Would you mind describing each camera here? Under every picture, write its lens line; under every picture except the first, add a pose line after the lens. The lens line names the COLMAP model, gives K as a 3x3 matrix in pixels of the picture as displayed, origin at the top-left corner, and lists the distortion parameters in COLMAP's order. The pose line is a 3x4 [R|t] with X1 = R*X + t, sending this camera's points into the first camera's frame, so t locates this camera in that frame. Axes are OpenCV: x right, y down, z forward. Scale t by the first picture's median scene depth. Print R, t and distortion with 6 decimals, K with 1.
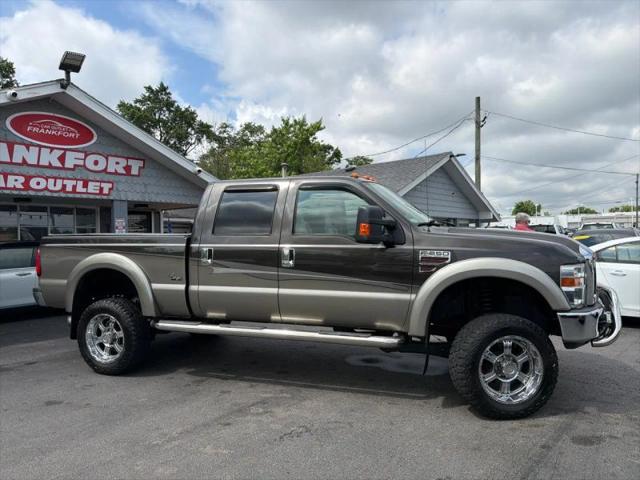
lens RADIAL K [[451.4, 0, 321.4], [0, 451.4, 238.0], [0, 0, 1]] dist [0.032248, -0.038024]
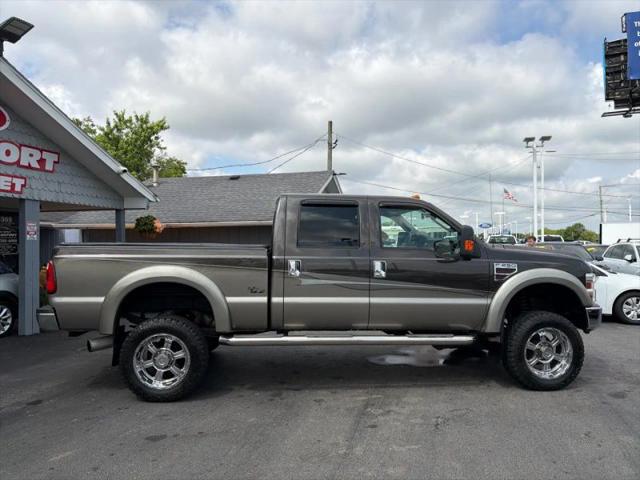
lens RADIAL K [[451.4, 0, 322.9], [0, 451.4, 239.7], [0, 0, 1]] dist [0.032248, -0.038024]
pose [[0.911713, 0.016156, 0.410510, -0.343264], [-0.011555, 0.999840, -0.013687, -0.006023], [-0.410666, 0.007736, 0.911753, 0.030253]]
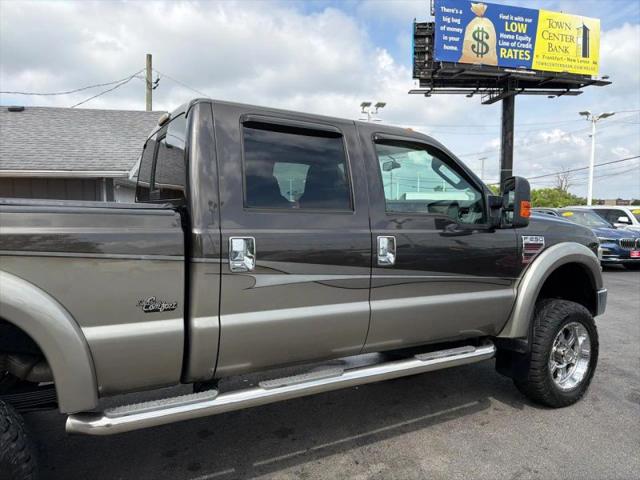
lens RADIAL K [[451.4, 0, 324.6], [0, 451.4, 240.3], [0, 0, 1]] dist [0.032248, -0.038024]
pose [[0.658299, -0.030336, 0.752145, -0.314674], [-0.019904, 0.998137, 0.057677, -0.002475], [-0.752493, -0.052939, 0.656469, 0.346109]]
